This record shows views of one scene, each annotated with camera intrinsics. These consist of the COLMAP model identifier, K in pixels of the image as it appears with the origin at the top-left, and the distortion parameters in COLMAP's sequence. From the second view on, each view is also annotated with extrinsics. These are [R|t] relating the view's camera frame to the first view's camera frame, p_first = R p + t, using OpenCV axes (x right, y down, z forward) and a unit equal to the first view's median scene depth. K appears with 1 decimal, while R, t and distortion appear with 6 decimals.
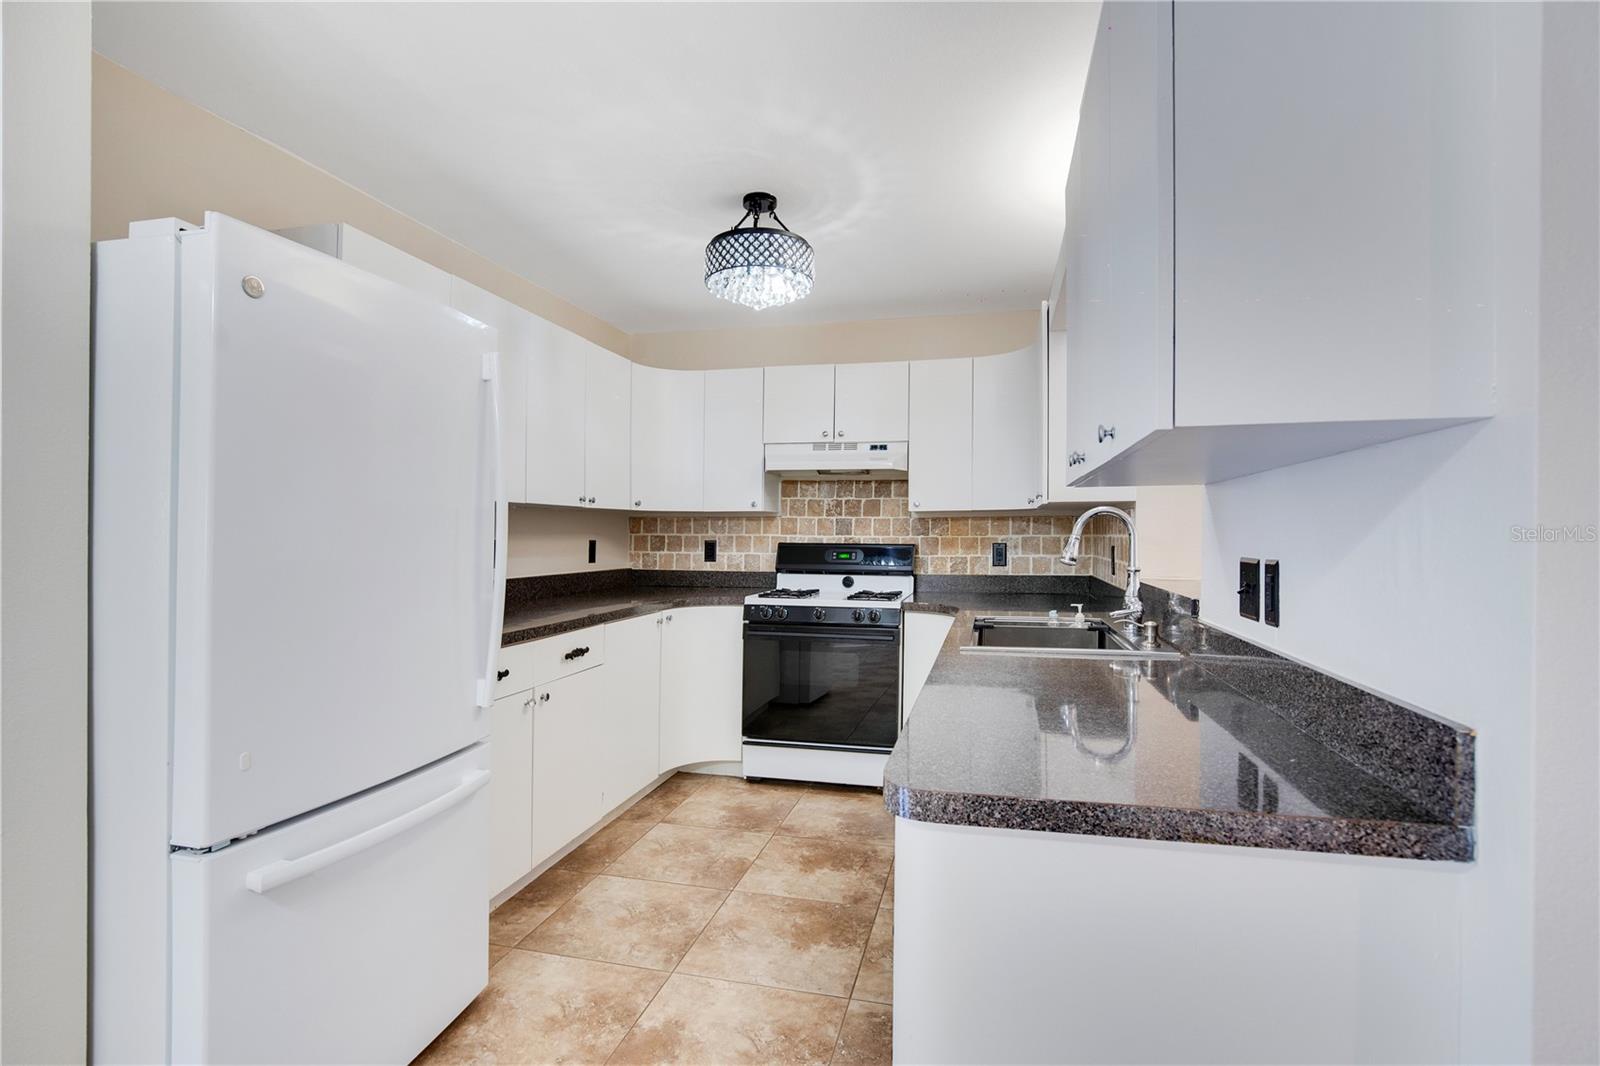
lens RADIAL K [[756.9, 0, 798.8], [0, 756.9, 530.4], [0, 0, 1]] dist [-0.038068, 0.011807]
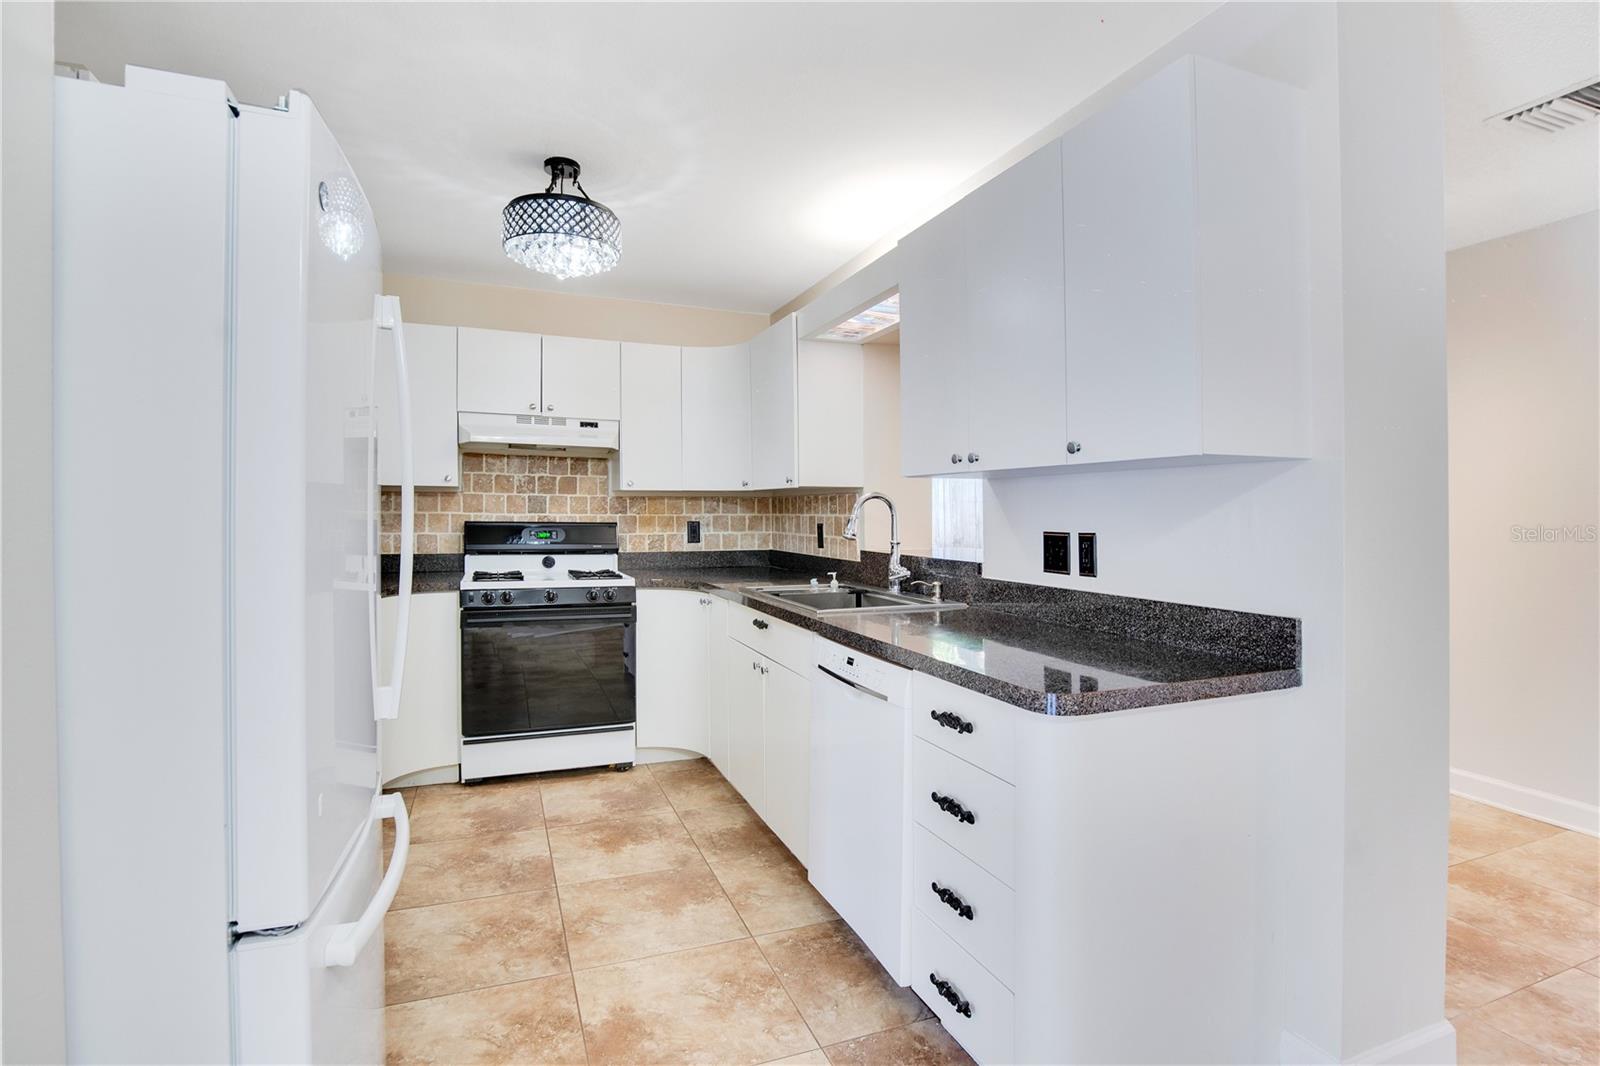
lens RADIAL K [[769.4, 0, 796.9], [0, 769.4, 516.9], [0, 0, 1]] dist [-0.032861, -0.000492]
pose [[0.822932, 0.000797, 0.568139, -0.235137], [-0.007162, 0.999934, 0.008972, -0.000240], [-0.568095, -0.011452, 0.822883, 0.022499]]
